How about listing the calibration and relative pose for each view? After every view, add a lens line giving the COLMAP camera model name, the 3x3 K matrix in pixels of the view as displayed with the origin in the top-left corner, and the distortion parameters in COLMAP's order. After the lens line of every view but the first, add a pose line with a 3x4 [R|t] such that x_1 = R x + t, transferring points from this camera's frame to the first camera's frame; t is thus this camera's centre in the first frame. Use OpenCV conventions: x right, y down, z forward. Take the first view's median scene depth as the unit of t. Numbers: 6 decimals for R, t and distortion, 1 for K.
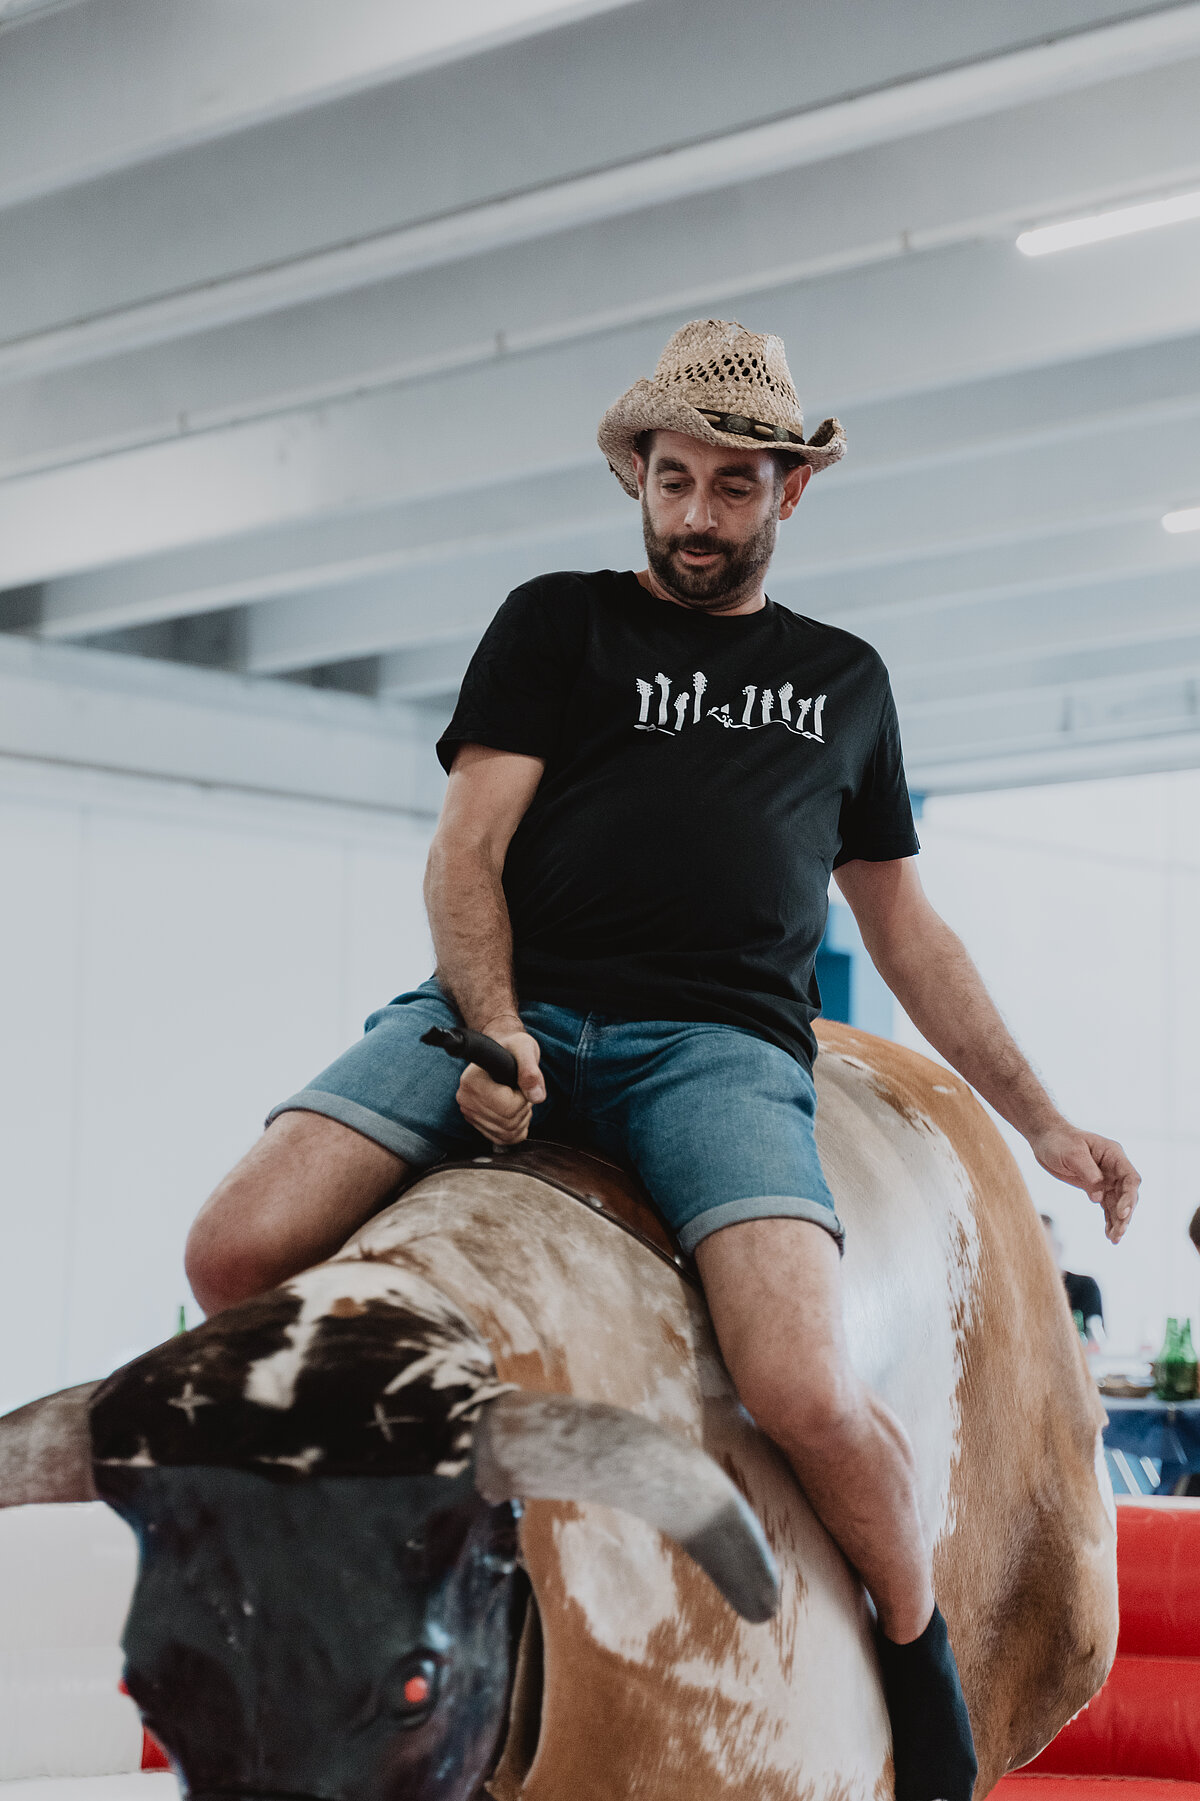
lens RADIAL K [[3103.3, 0, 600.0], [0, 3103.3, 900.5], [0, 0, 1]] dist [-0.075335, 0.074955]
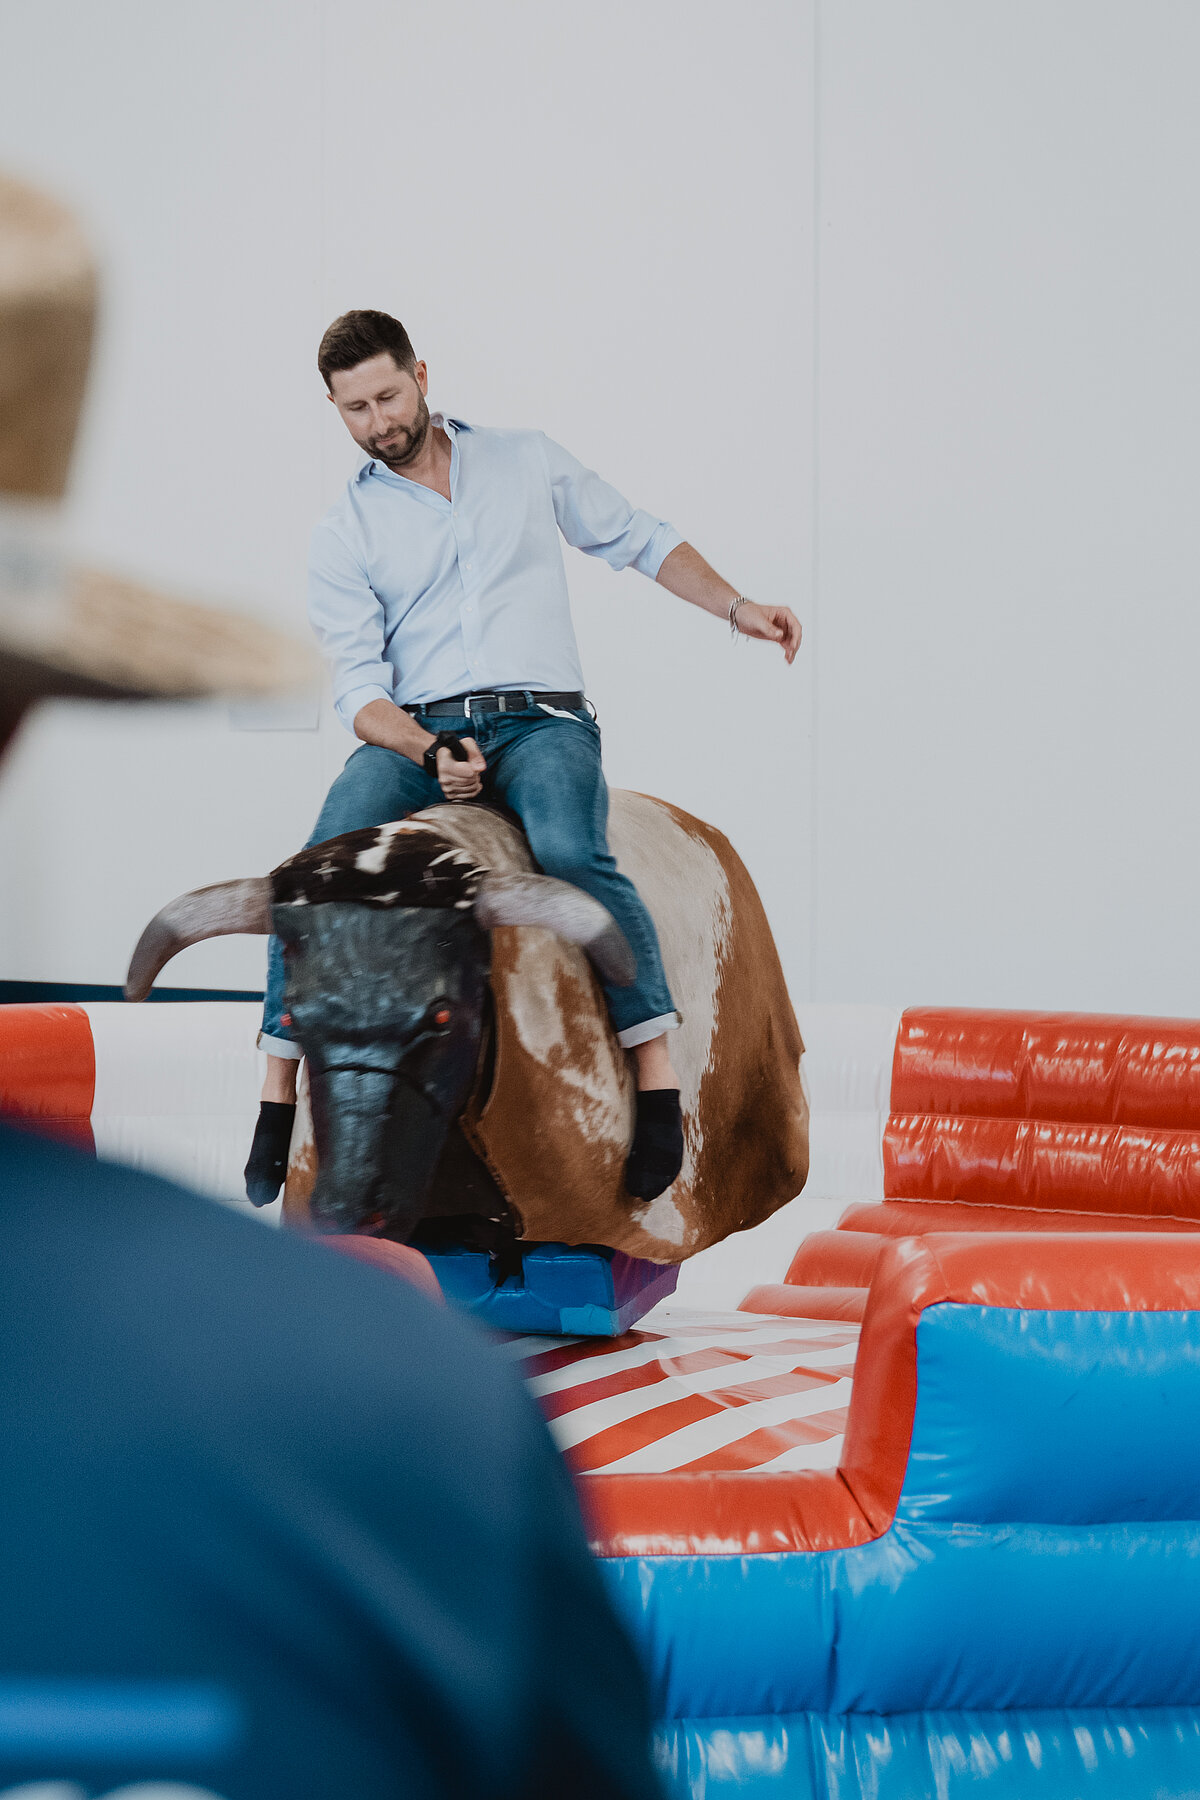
lens RADIAL K [[3101.6, 0, 600.0], [0, 3101.6, 900.0], [0, 0, 1]] dist [-0.075335, 0.074955]
pose [[0.996291, 0.031992, 0.079874, -0.101726], [-0.029232, 0.998943, -0.035480, 0.212489], [-0.080924, 0.033014, 0.996173, -0.814841]]
